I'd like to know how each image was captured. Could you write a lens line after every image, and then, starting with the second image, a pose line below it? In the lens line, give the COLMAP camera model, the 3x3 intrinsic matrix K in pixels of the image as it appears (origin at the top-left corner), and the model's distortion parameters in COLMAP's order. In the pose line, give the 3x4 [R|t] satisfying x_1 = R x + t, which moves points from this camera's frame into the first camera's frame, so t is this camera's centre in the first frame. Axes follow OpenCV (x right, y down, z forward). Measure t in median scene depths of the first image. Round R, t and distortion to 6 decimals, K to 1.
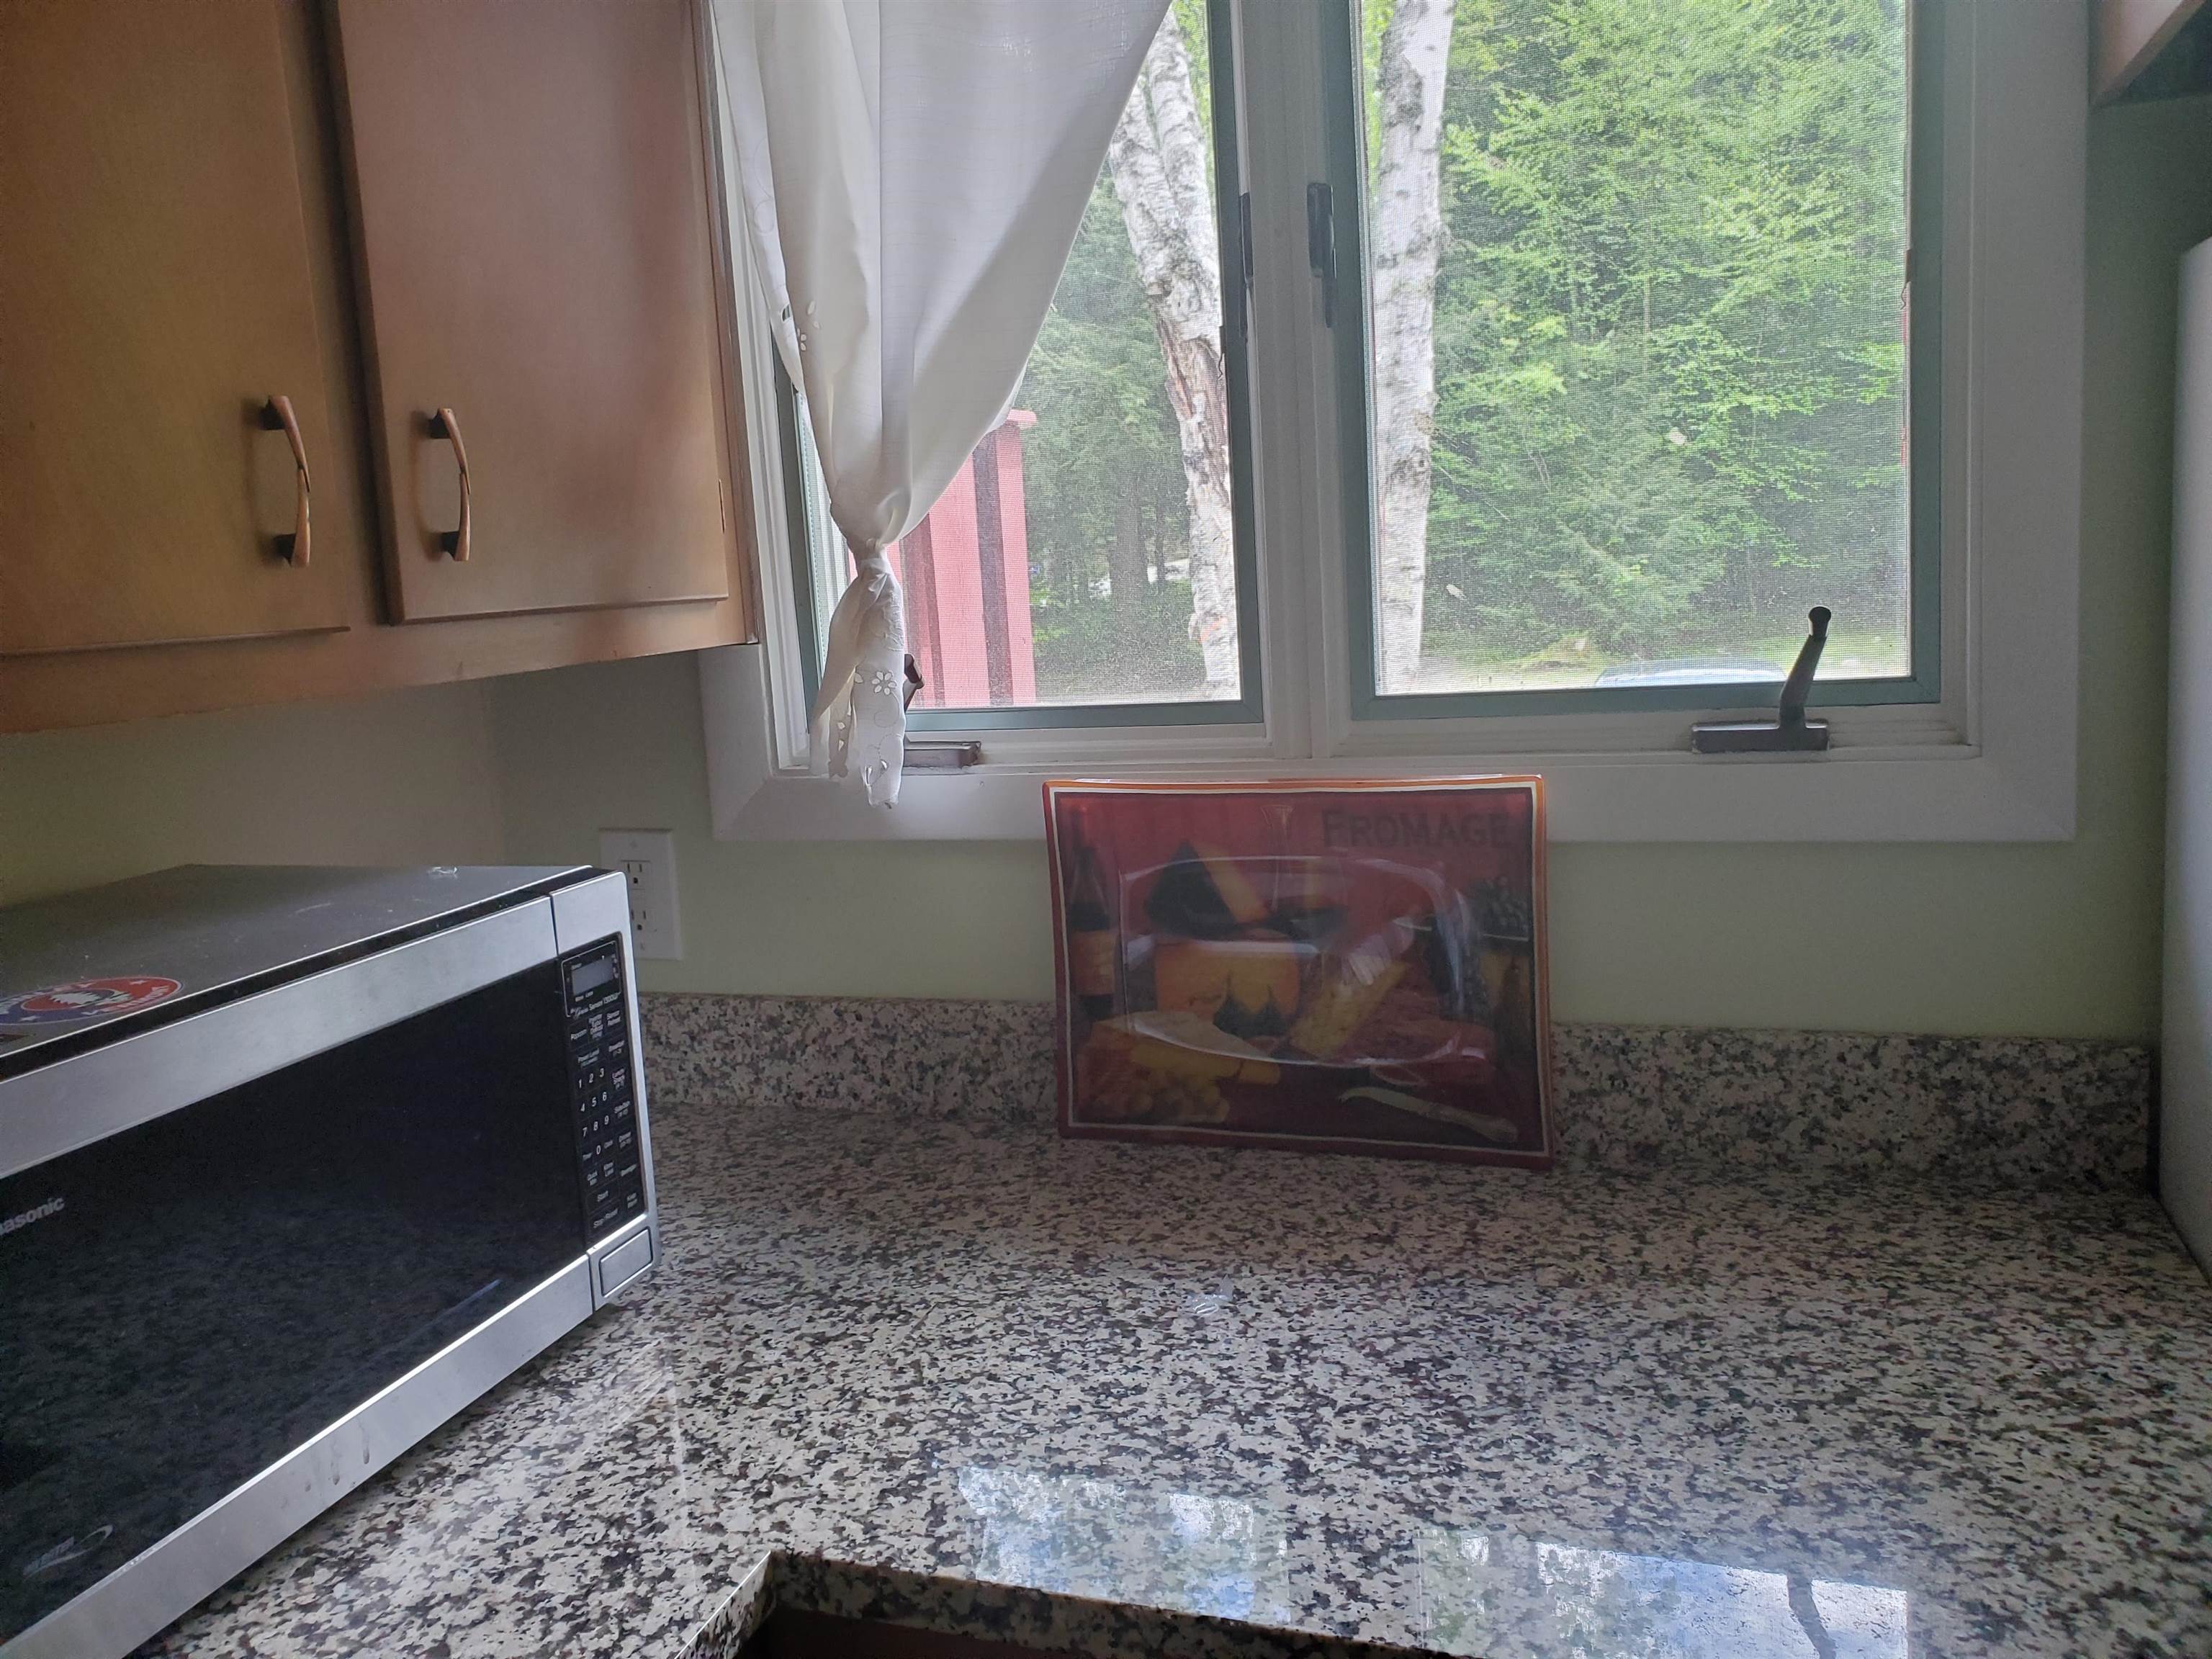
lens RADIAL K [[1681.6, 0, 1106.0], [0, 1681.6, 829.5], [0, 0, 1]] dist [-0.021237, 0.057640]
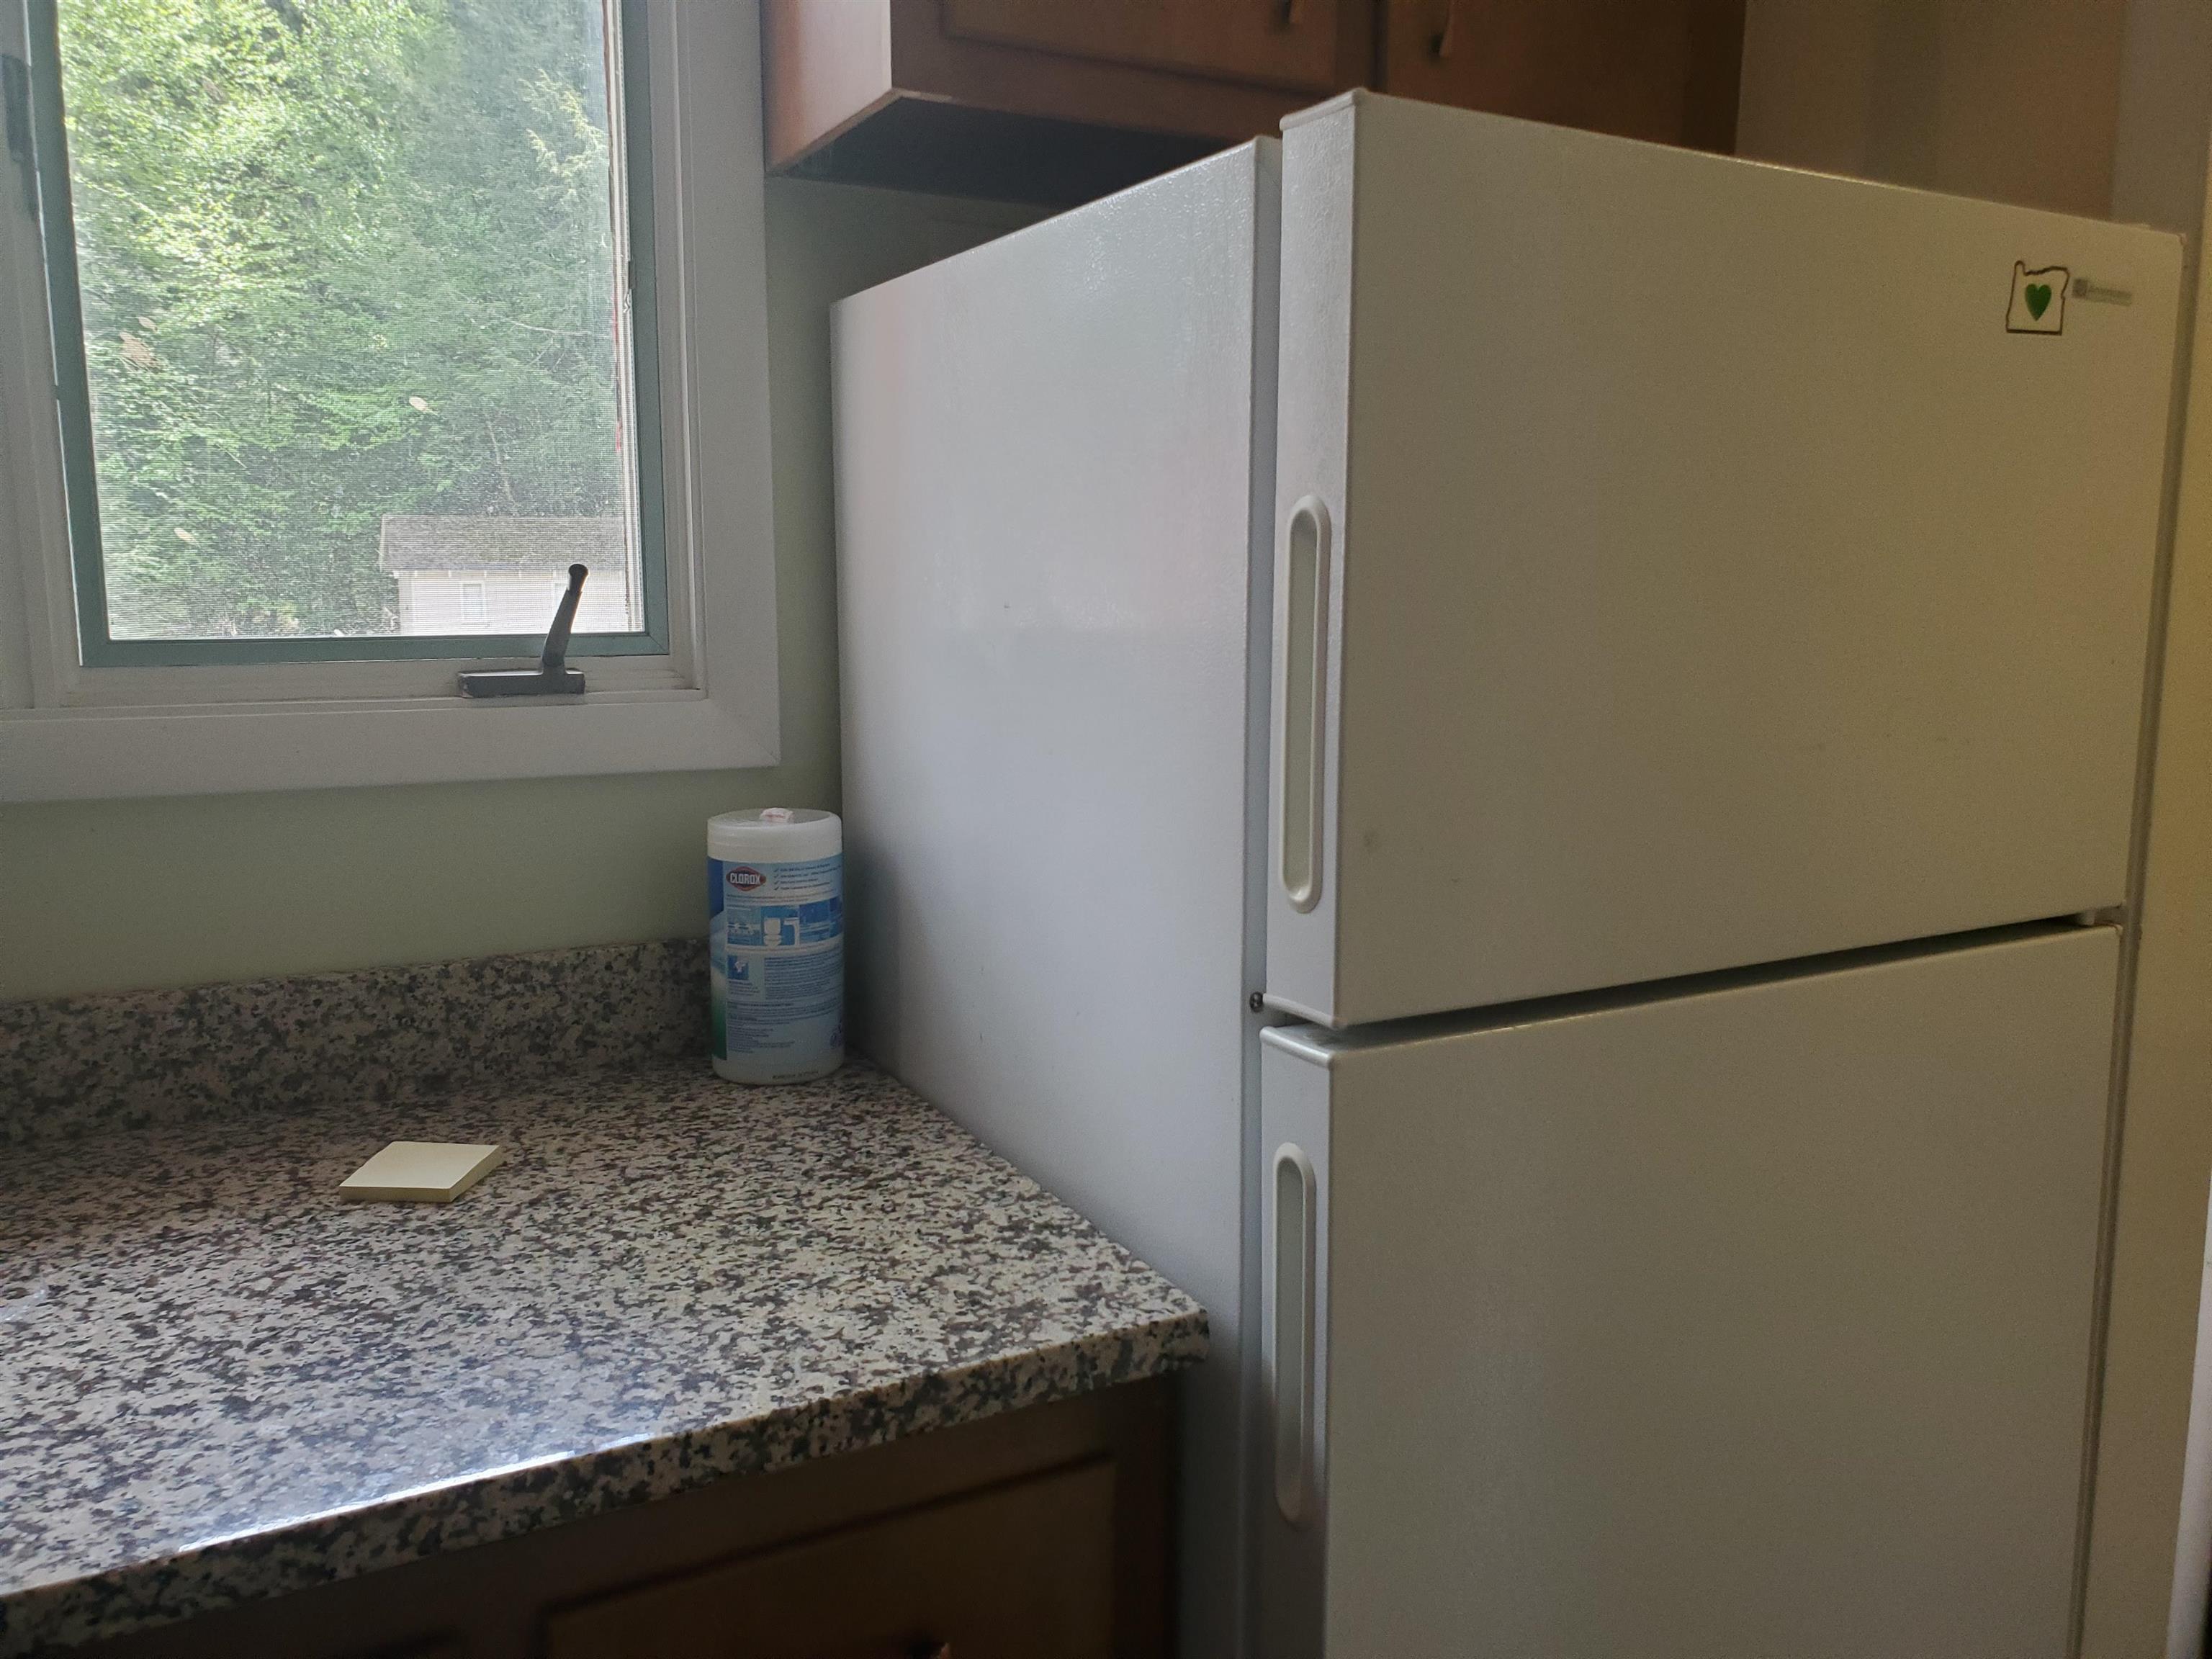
lens RADIAL K [[1624.8, 0, 1106.0], [0, 1624.8, 829.5], [0, 0, 1]] dist [0.001806, -0.054762]
pose [[0.672112, -0.049089, 0.738820, -0.189455], [0.061683, 0.998044, 0.010199, 0.070023], [-0.737876, 0.038718, 0.673825, 0.009201]]
